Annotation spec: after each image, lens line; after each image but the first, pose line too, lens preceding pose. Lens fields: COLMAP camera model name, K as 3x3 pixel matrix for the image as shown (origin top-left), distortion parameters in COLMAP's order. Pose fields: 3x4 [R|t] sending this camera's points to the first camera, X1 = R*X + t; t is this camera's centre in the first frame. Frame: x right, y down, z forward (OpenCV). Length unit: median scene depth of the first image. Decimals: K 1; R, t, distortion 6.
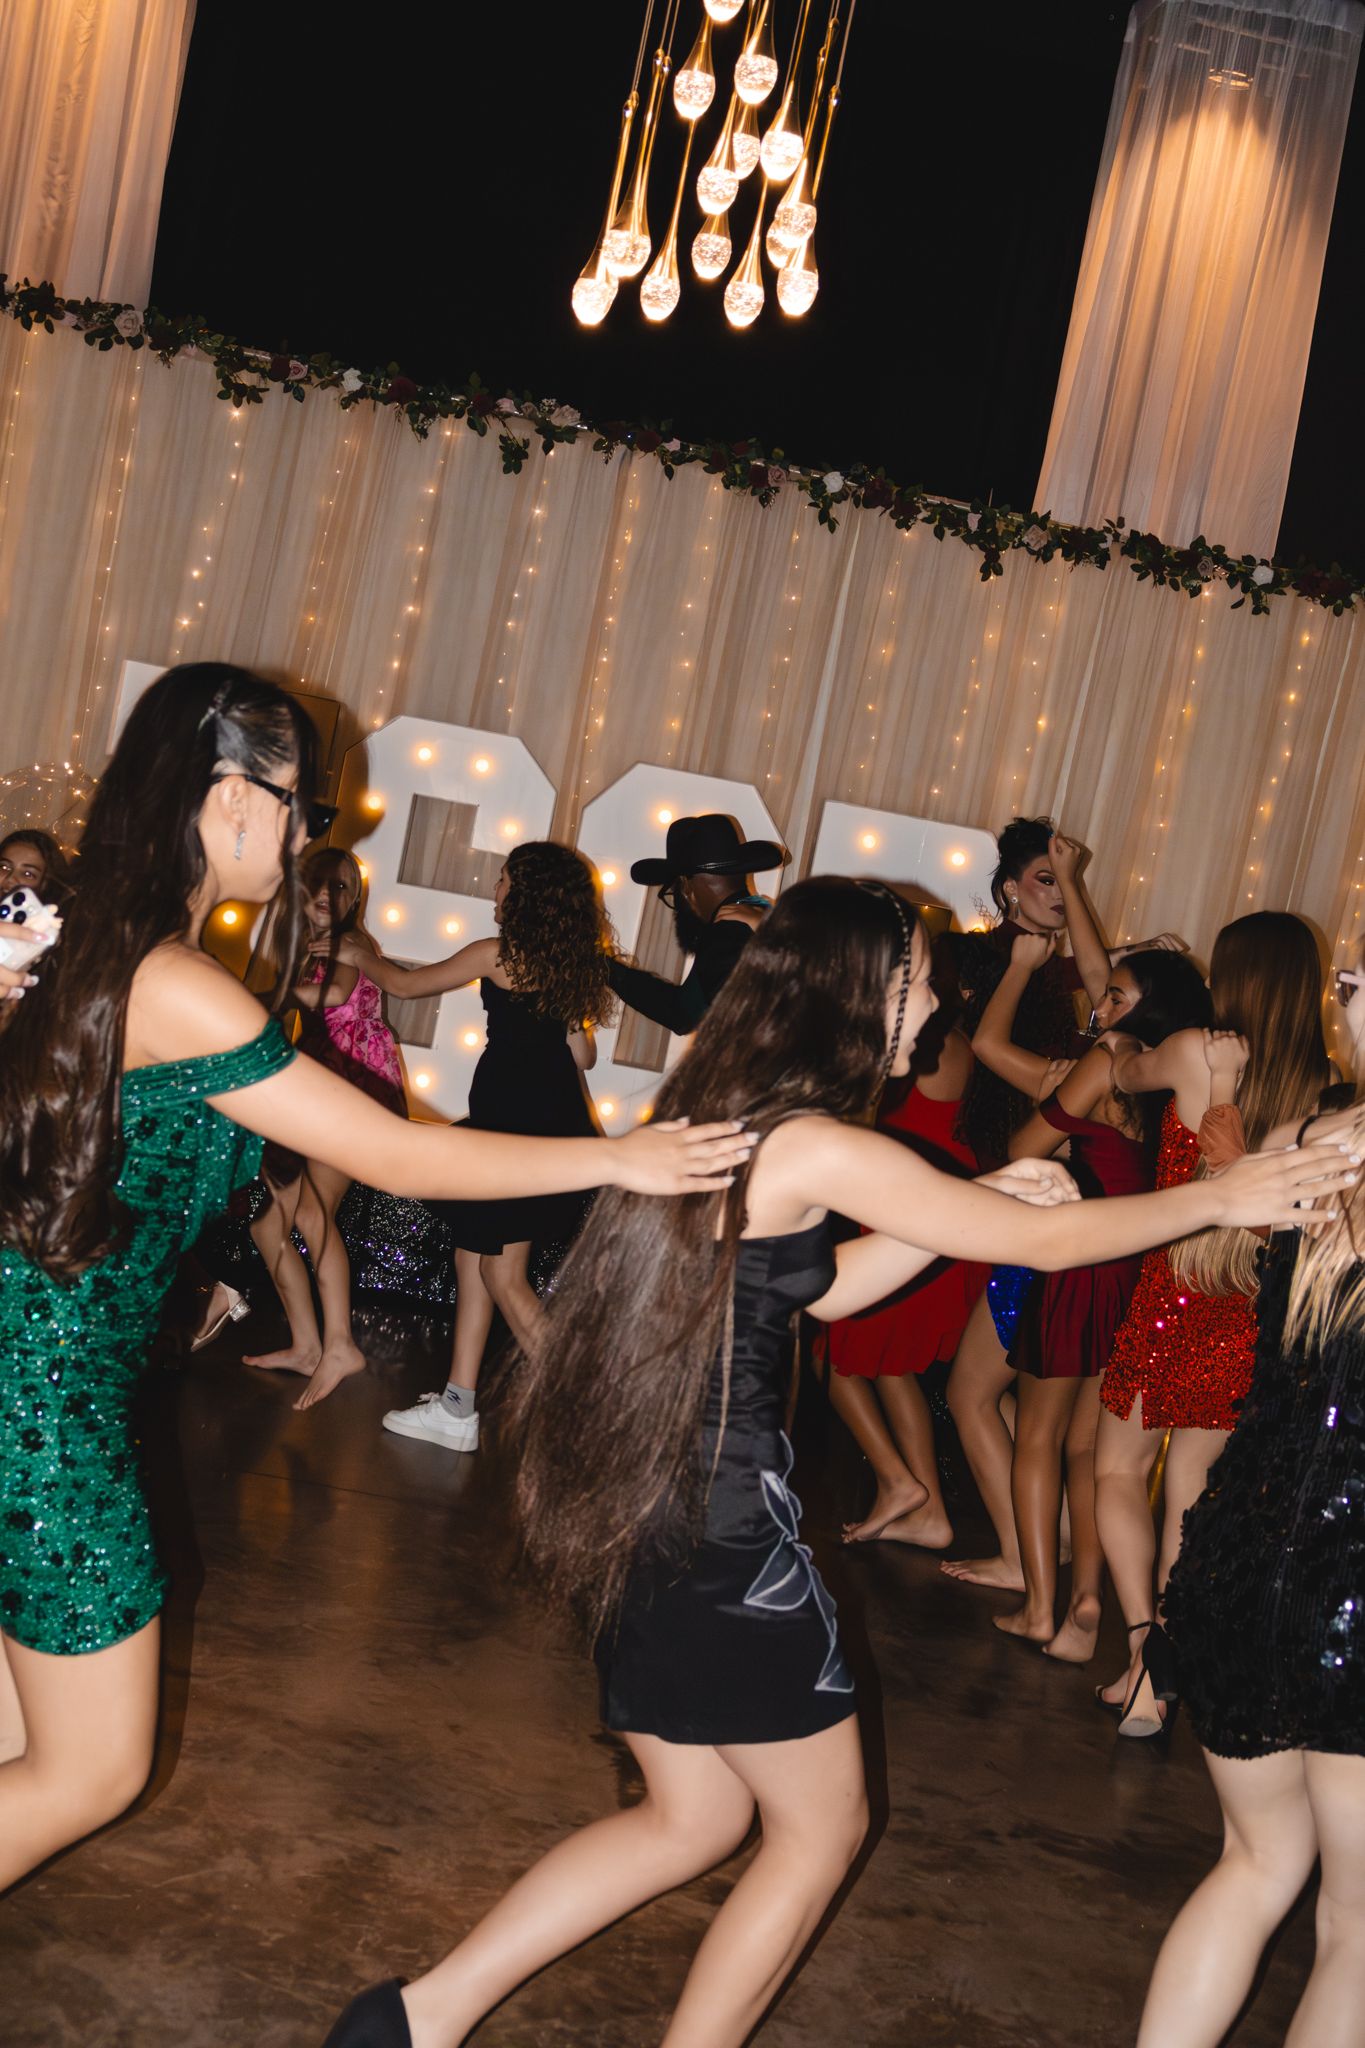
lens RADIAL K [[3124.1, 0, 637.5], [0, 3124.1, 1053.3], [0, 0, 1]] dist [0.013714, 0.000000]
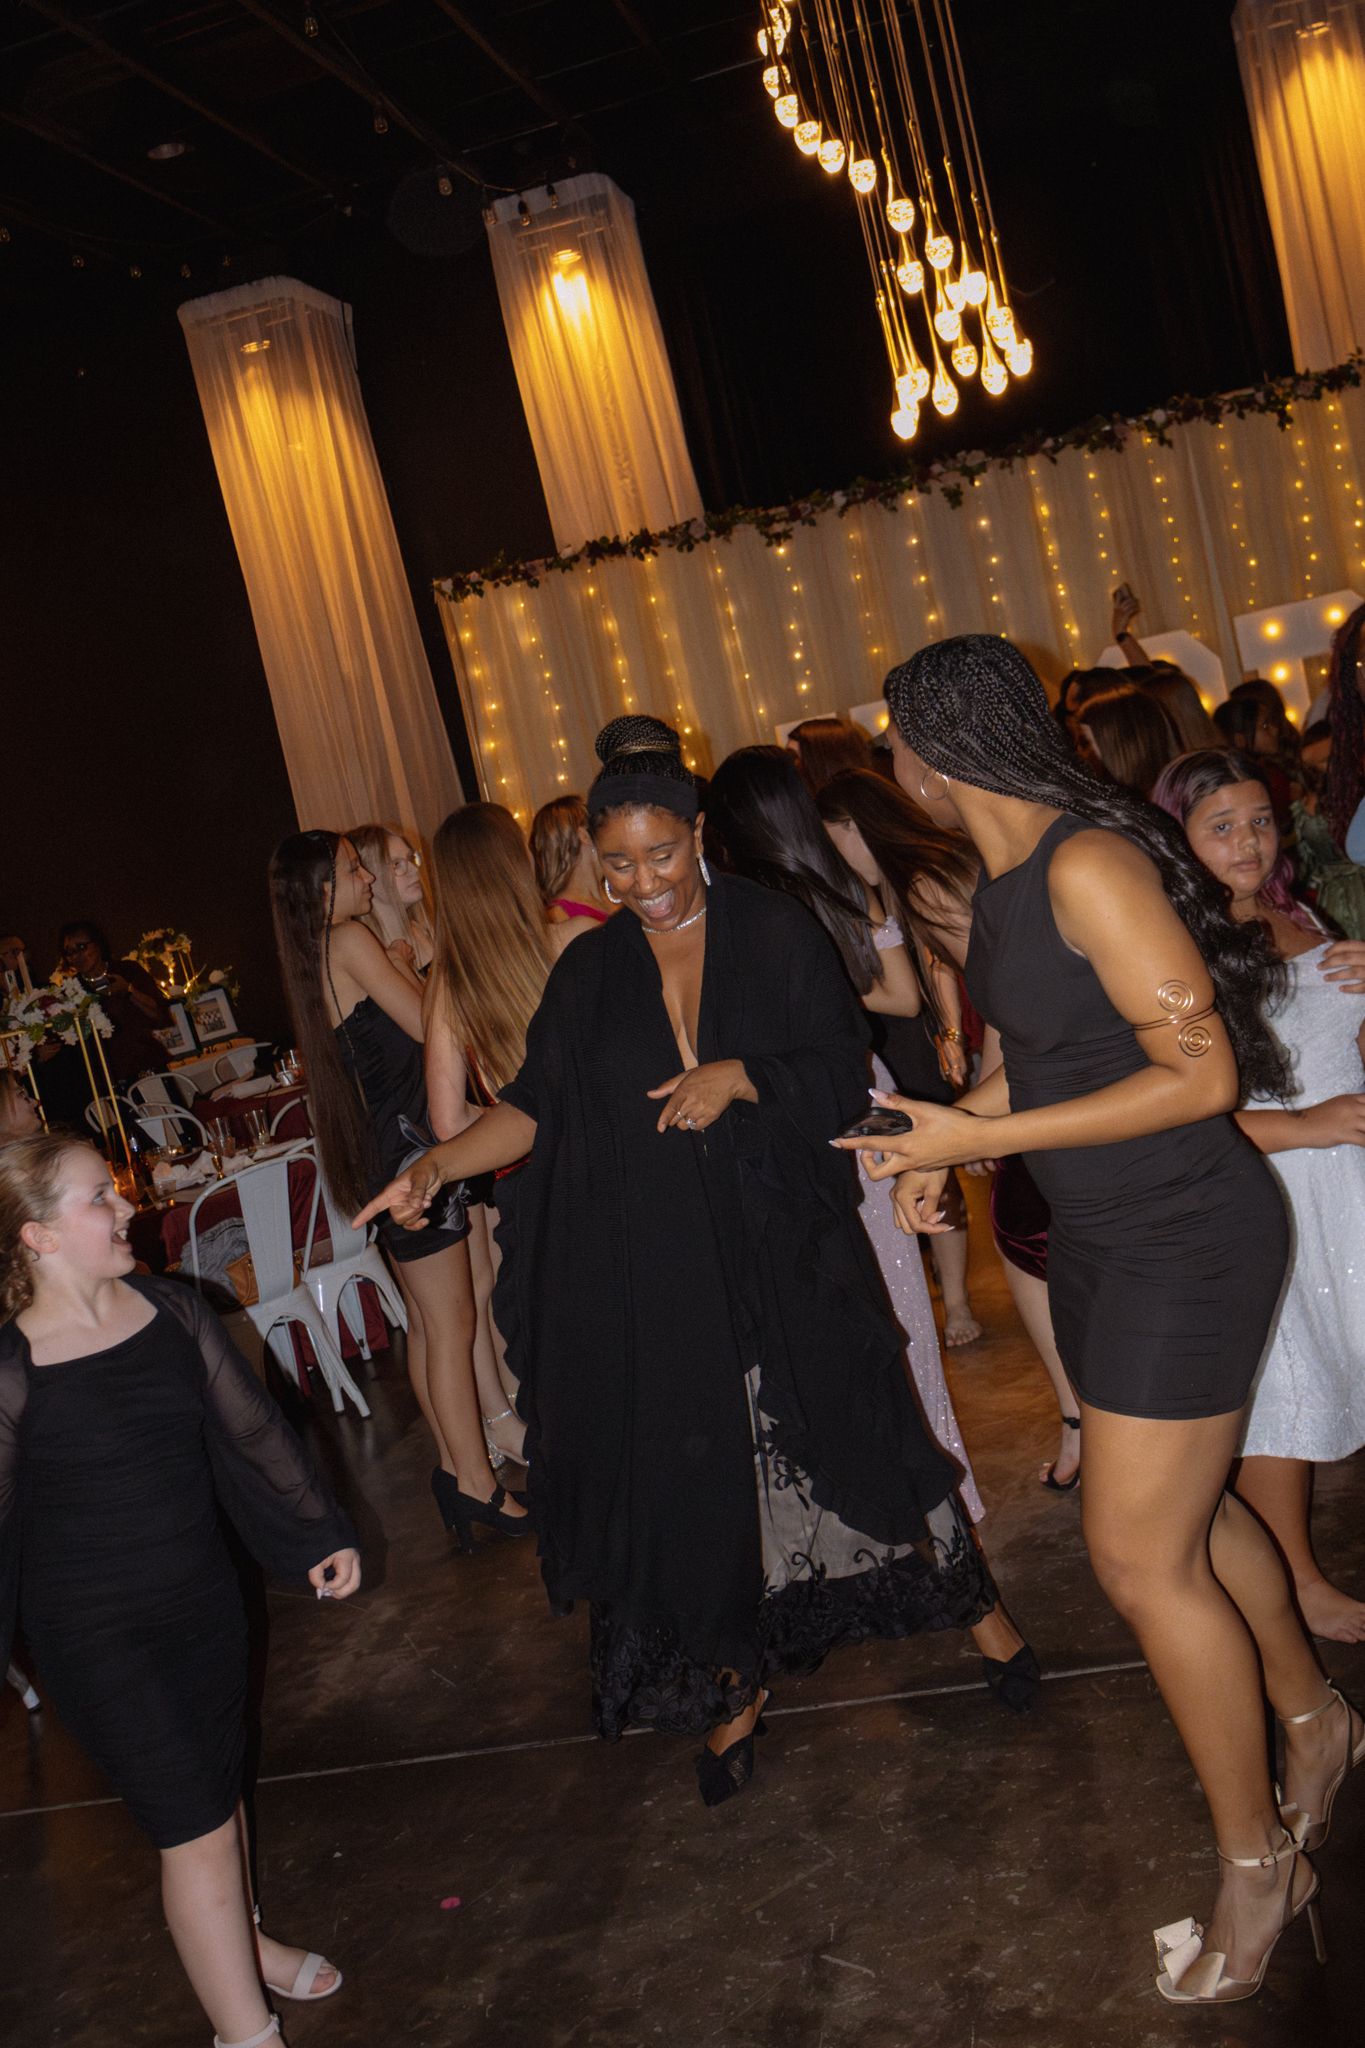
lens RADIAL K [[2081.0, 0, 664.5], [0, 2081.0, 1047.0], [0, 0, 1]] dist [-0.002278, 0.000000]
pose [[0.882339, -0.371617, -0.288754, 0.029410], [0.387462, 0.921883, -0.002476, 0.005104], [0.267117, -0.109697, 0.957400, -0.044223]]
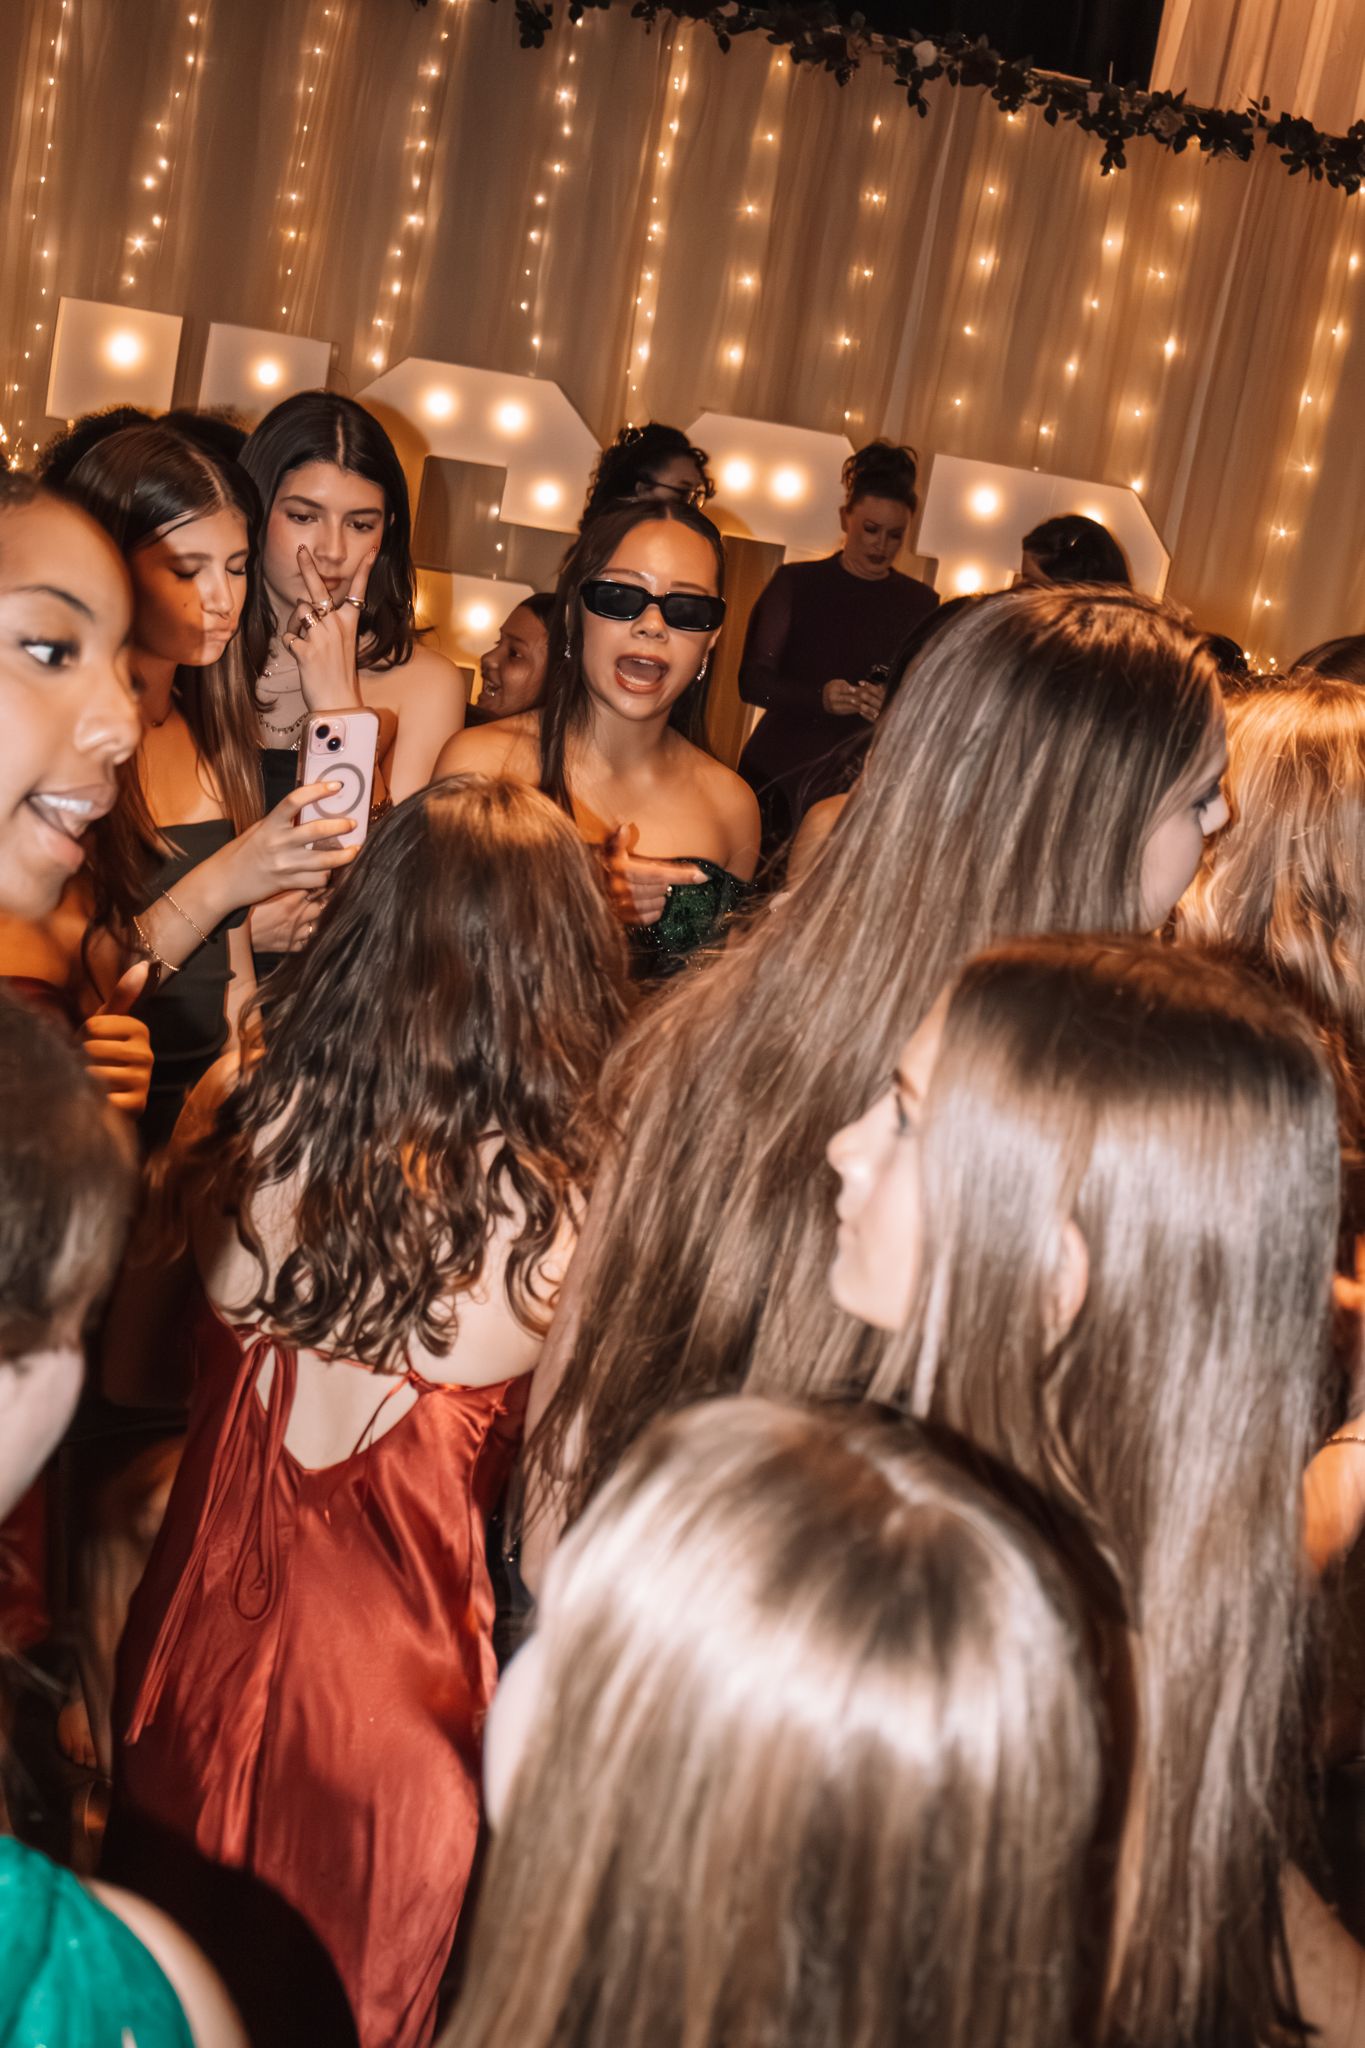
lens RADIAL K [[2695.0, 0, 657.7], [0, 2695.0, 1067.7], [0, 0, 1]] dist [-0.094753, 0.000000]
pose [[0.999017, -0.027996, 0.034359, -0.038629], [0.021397, 0.983567, 0.179270, -0.047661], [-0.038814, -0.178359, 0.983200, 0.270975]]
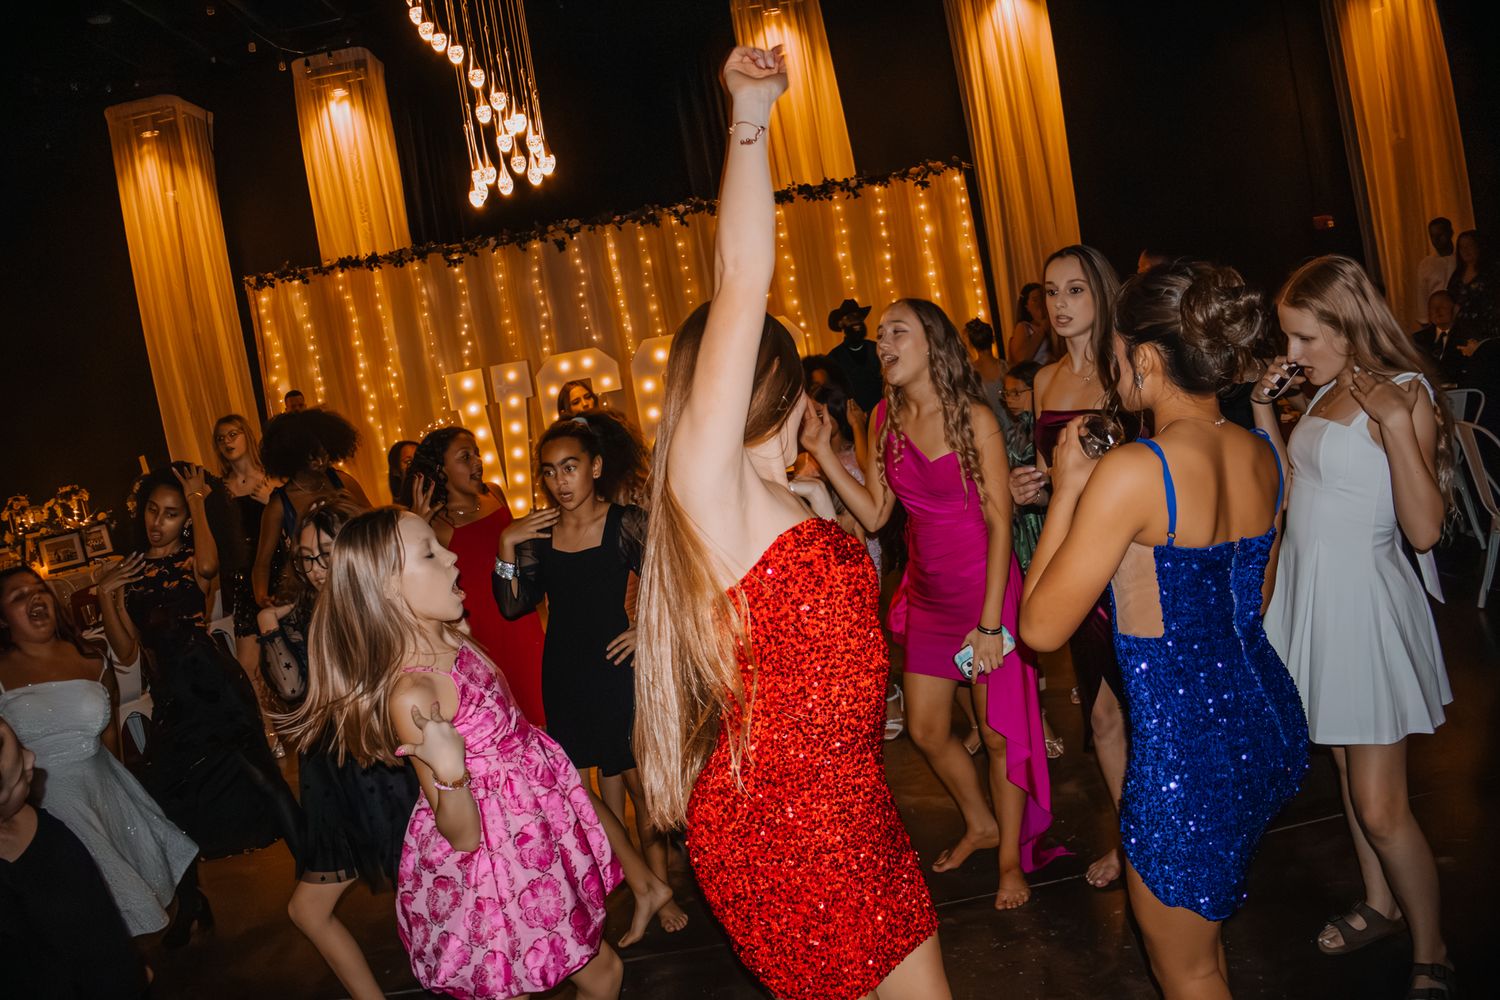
lens RADIAL K [[1253.8, 0, 717.4], [0, 1253.8, 522.8], [0, 0, 1]] dist [-0.246178, 0.104733]
pose [[0.934250, -0.351211, -0.061871, 0.062662], [0.354382, 0.933713, 0.050929, 0.015051], [0.039883, -0.069506, 0.996784, -0.016774]]
